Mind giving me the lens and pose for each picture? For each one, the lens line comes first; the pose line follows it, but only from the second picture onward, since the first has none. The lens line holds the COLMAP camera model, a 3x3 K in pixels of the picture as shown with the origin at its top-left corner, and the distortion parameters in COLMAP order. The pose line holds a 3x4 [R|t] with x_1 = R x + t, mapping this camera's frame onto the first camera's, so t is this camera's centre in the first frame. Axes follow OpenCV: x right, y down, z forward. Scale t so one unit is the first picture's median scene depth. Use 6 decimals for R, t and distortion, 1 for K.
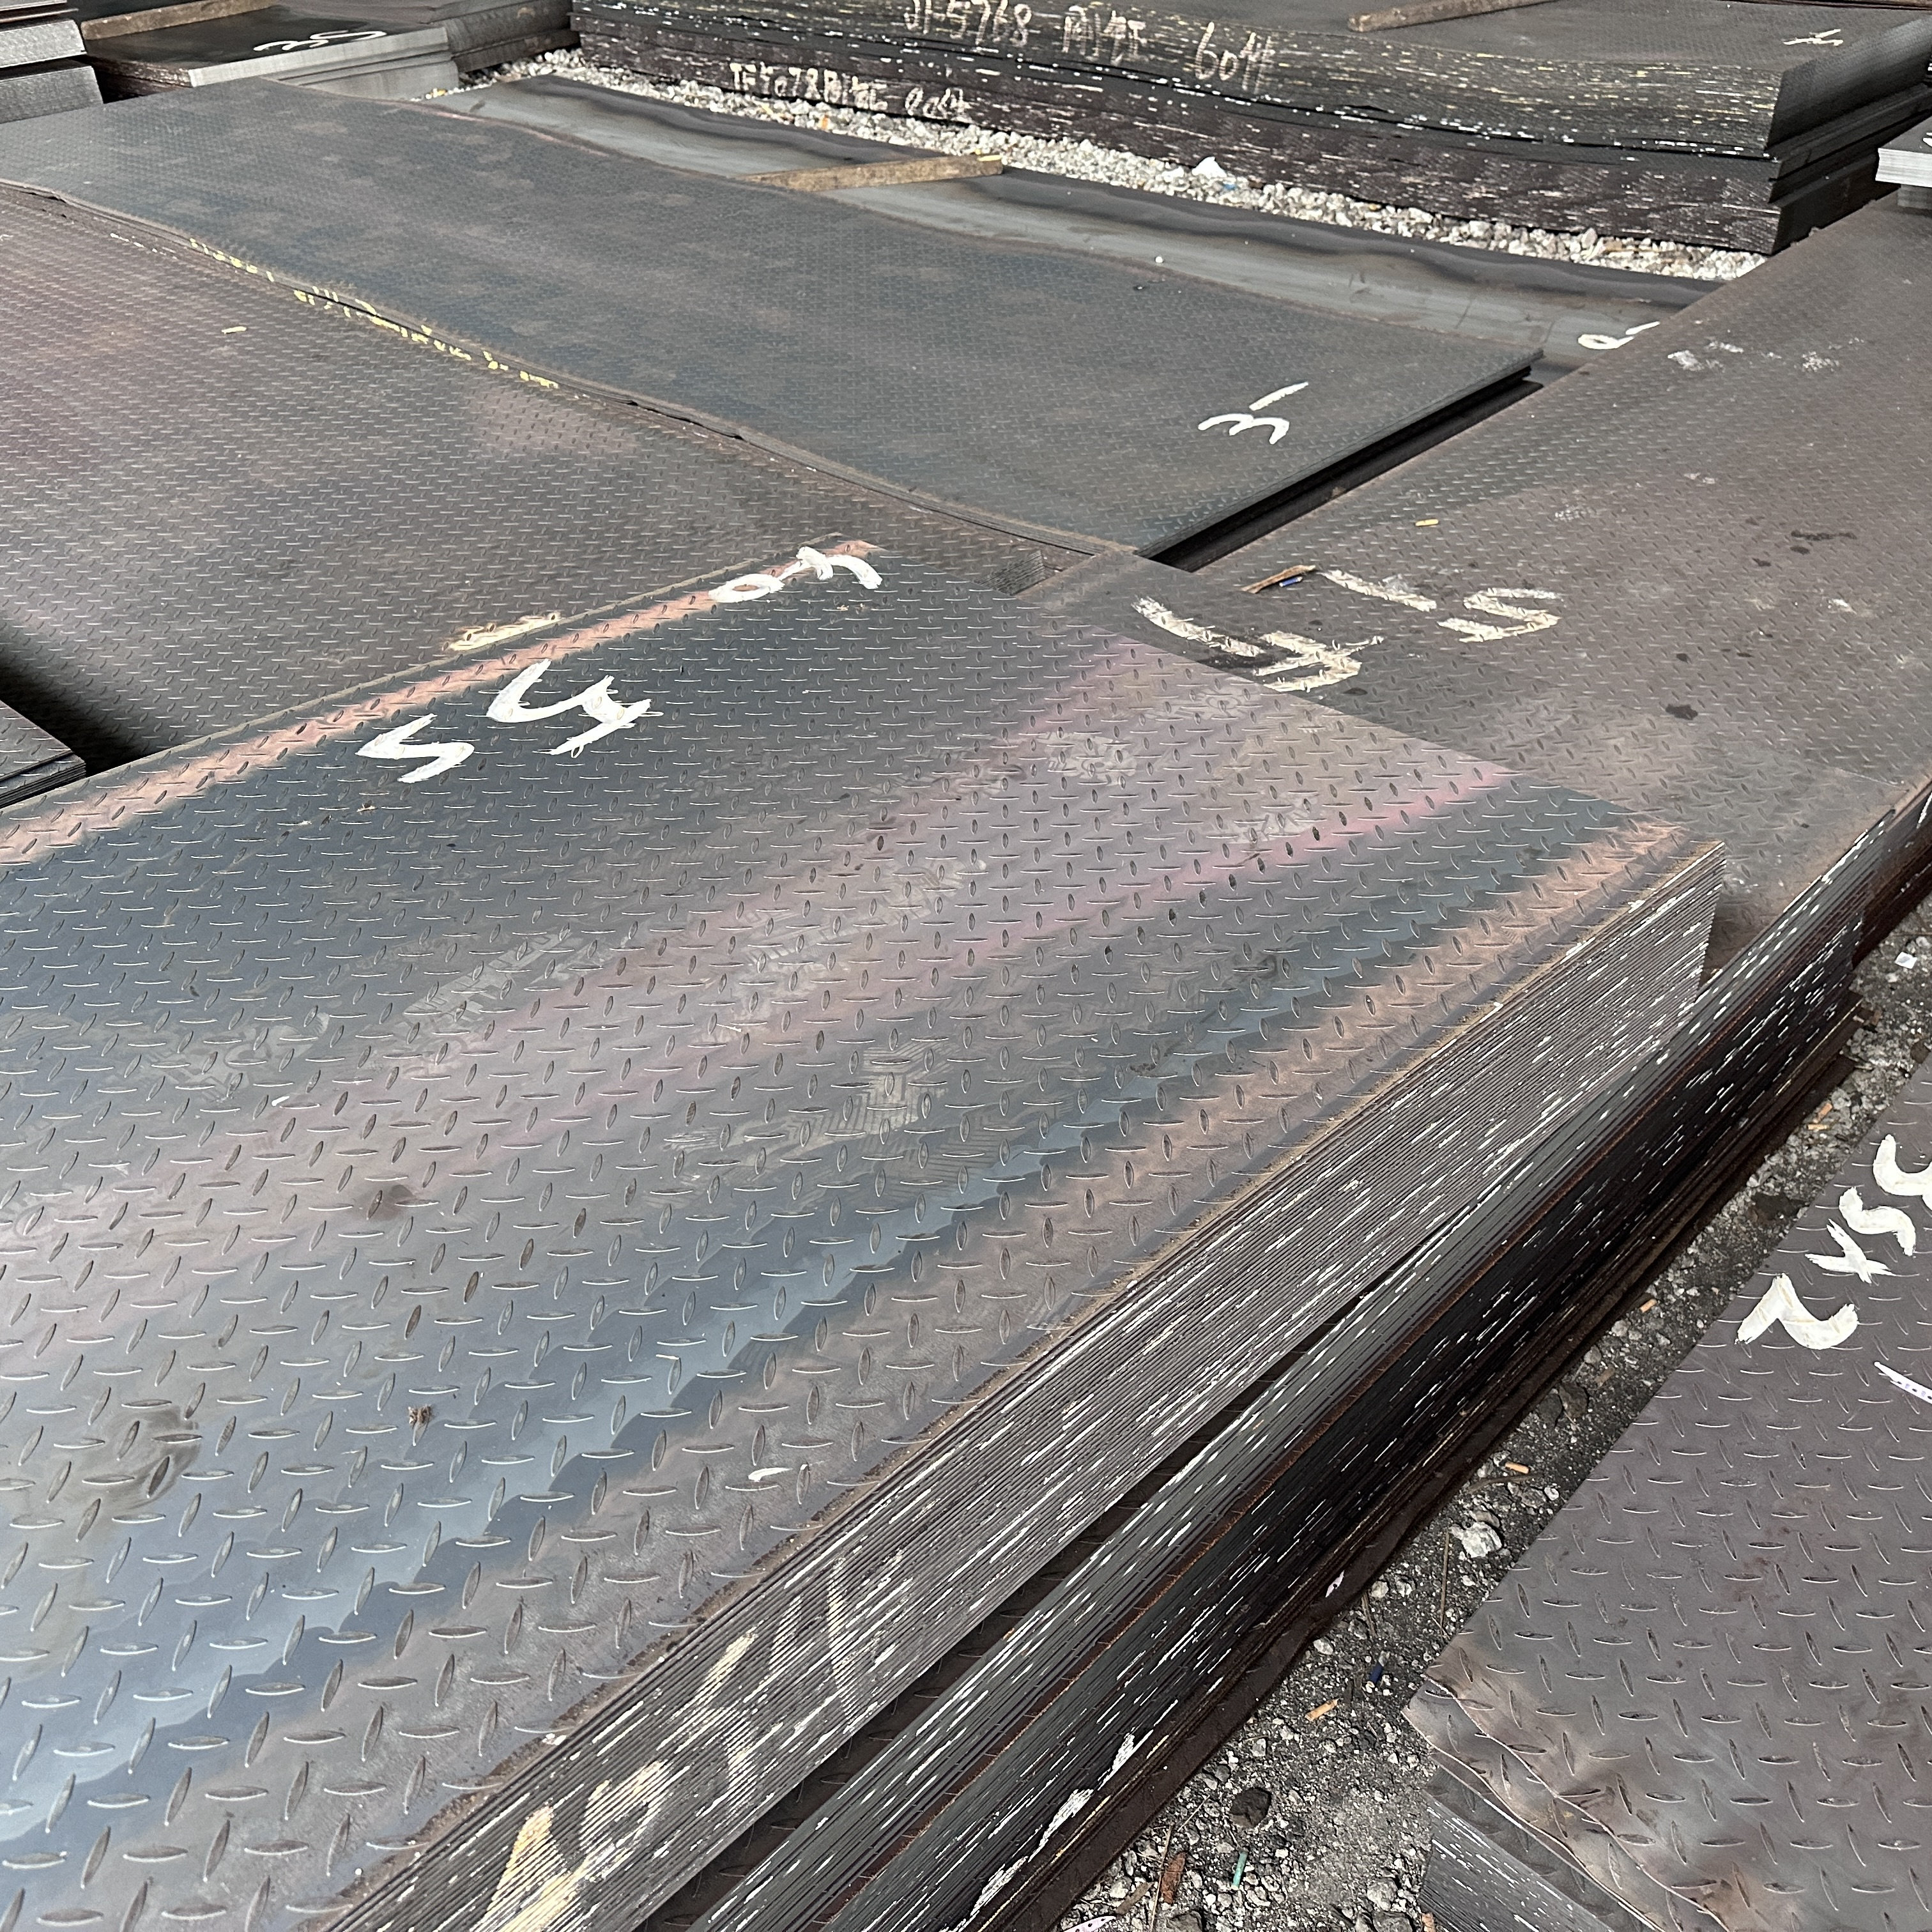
lens RADIAL K [[1787.2, 0, 966.0], [0, 1787.2, 966.0], [0, 0, 1]] dist [0.239468, -0.563604]
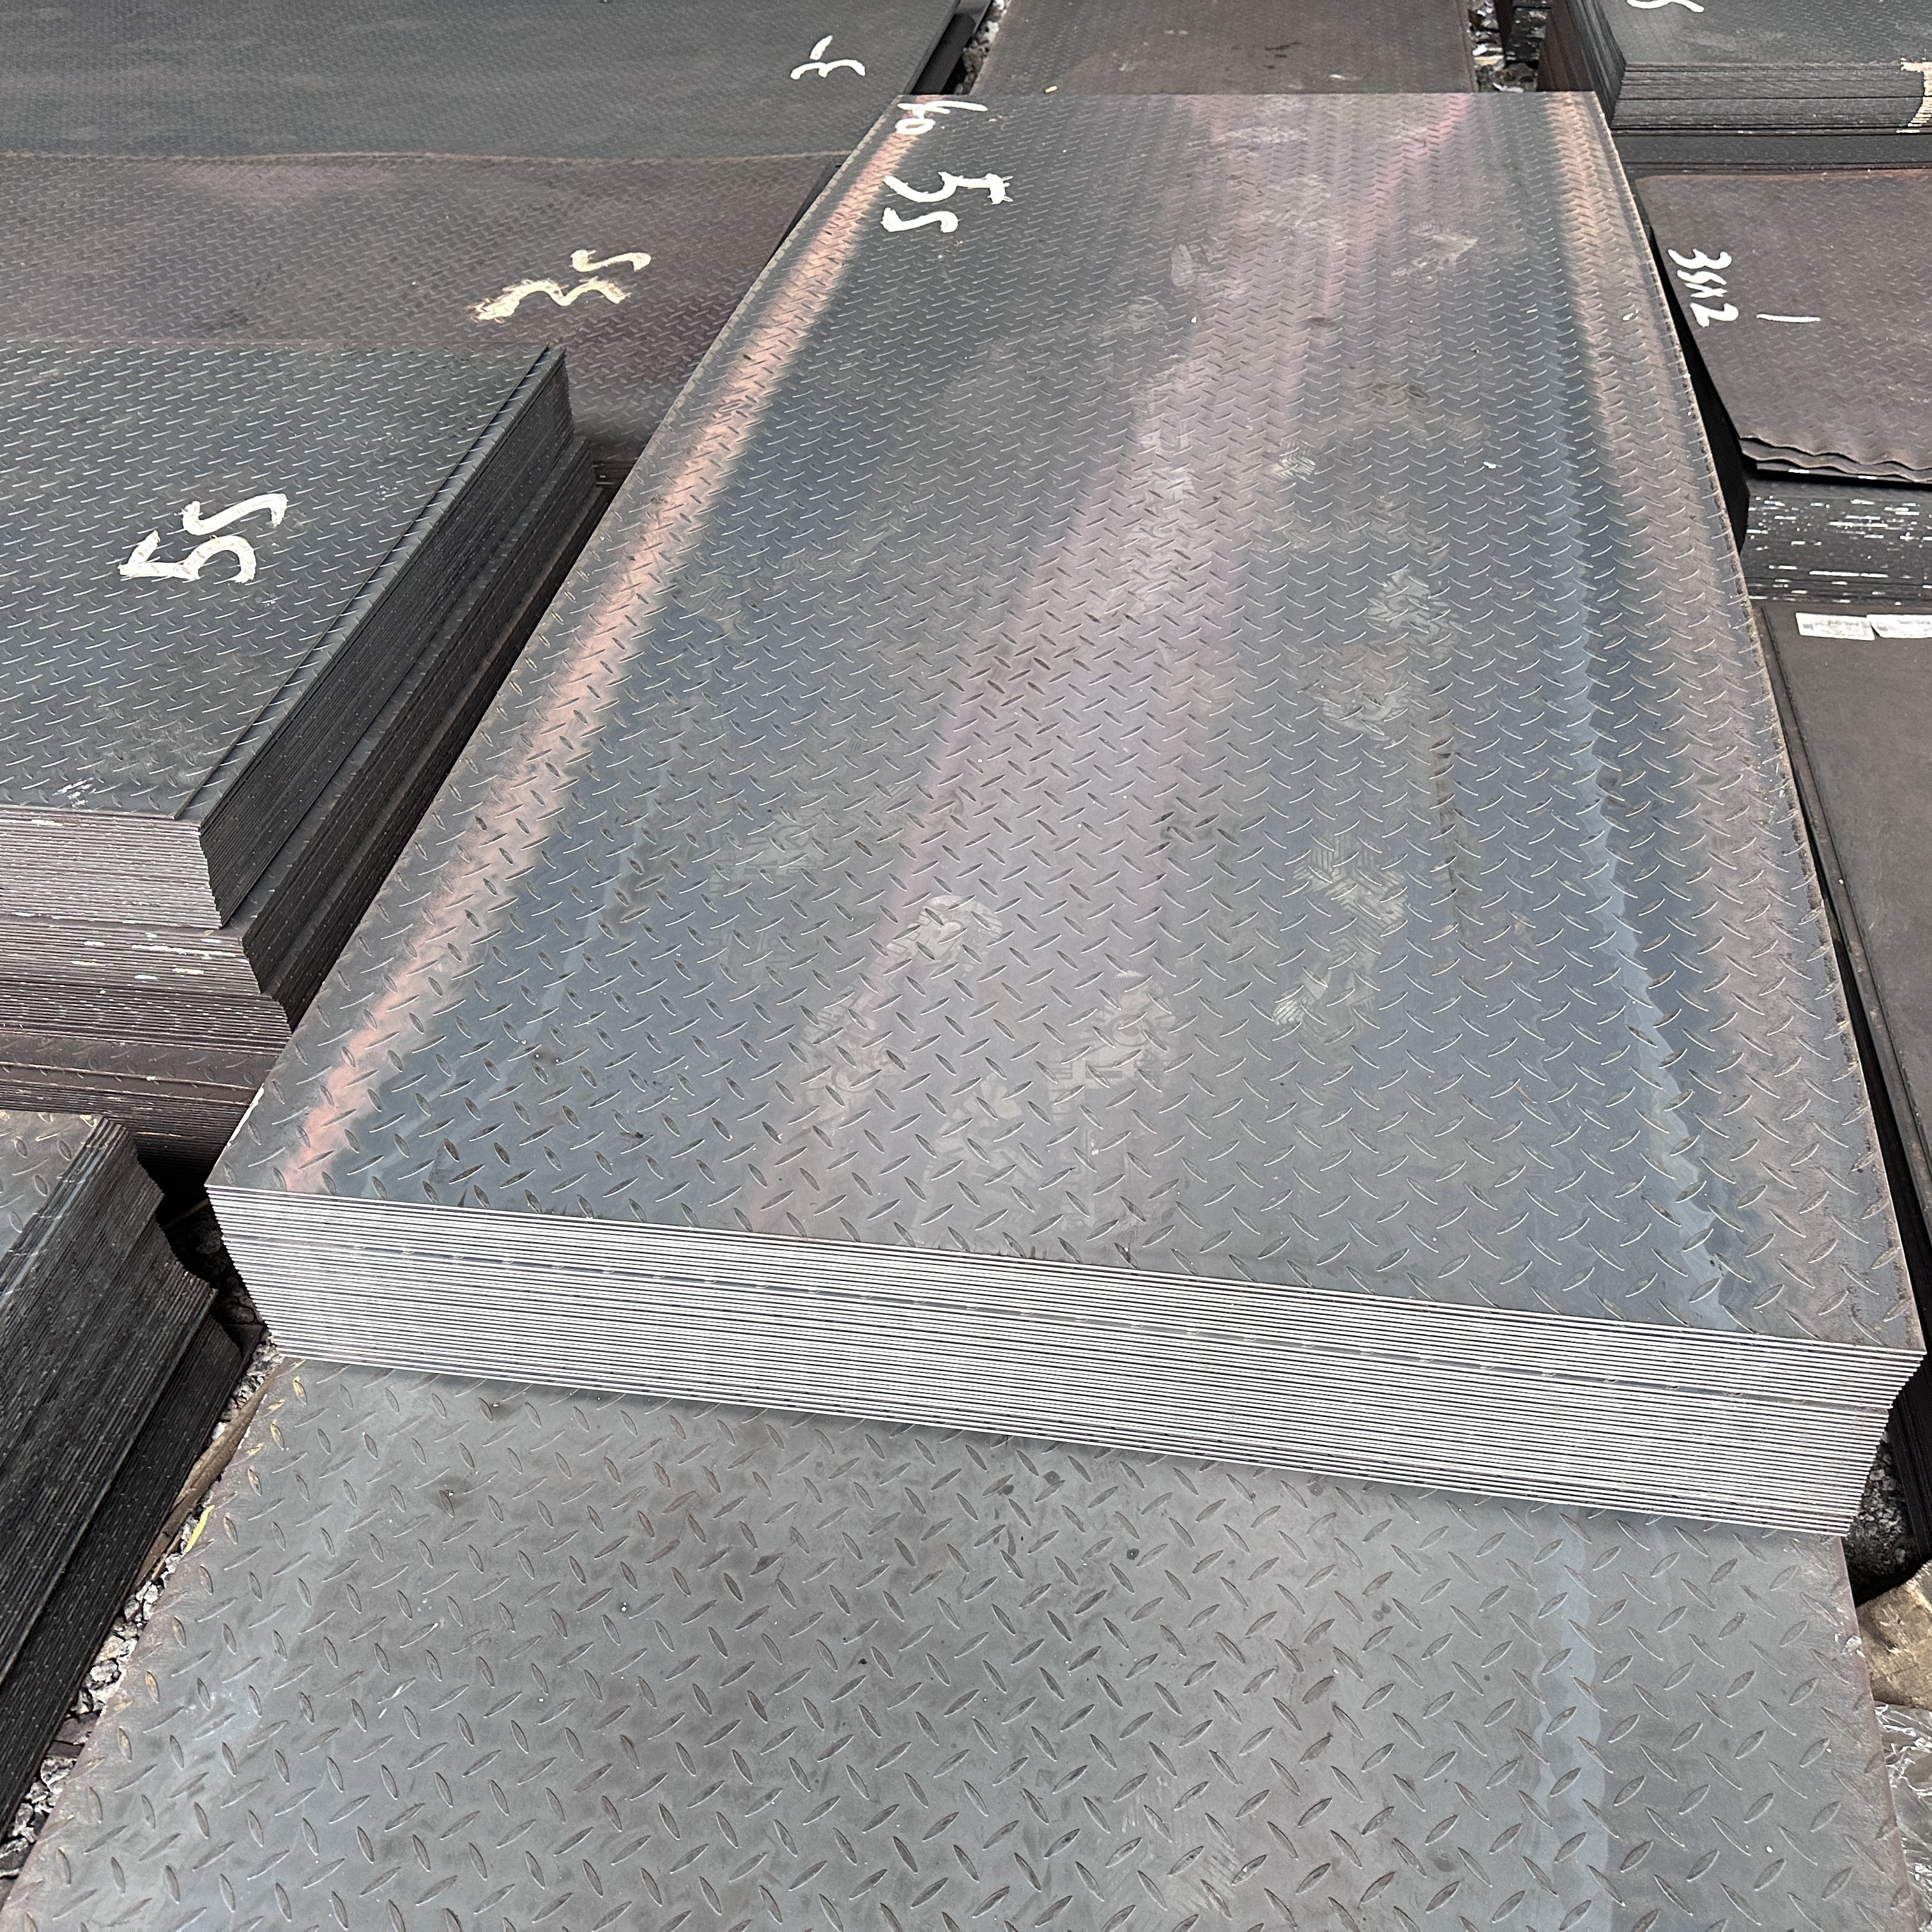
lens RADIAL K [[1806.9, 0, 966.0], [0, 1806.9, 966.0], [0, 0, 1]] dist [0.002284, 0.006953]
pose [[0.825795, -0.380831, 0.415969, -0.910278], [0.341375, 0.924641, 0.168824, 0.168316], [-0.448916, 0.002588, 0.893570, -0.266467]]
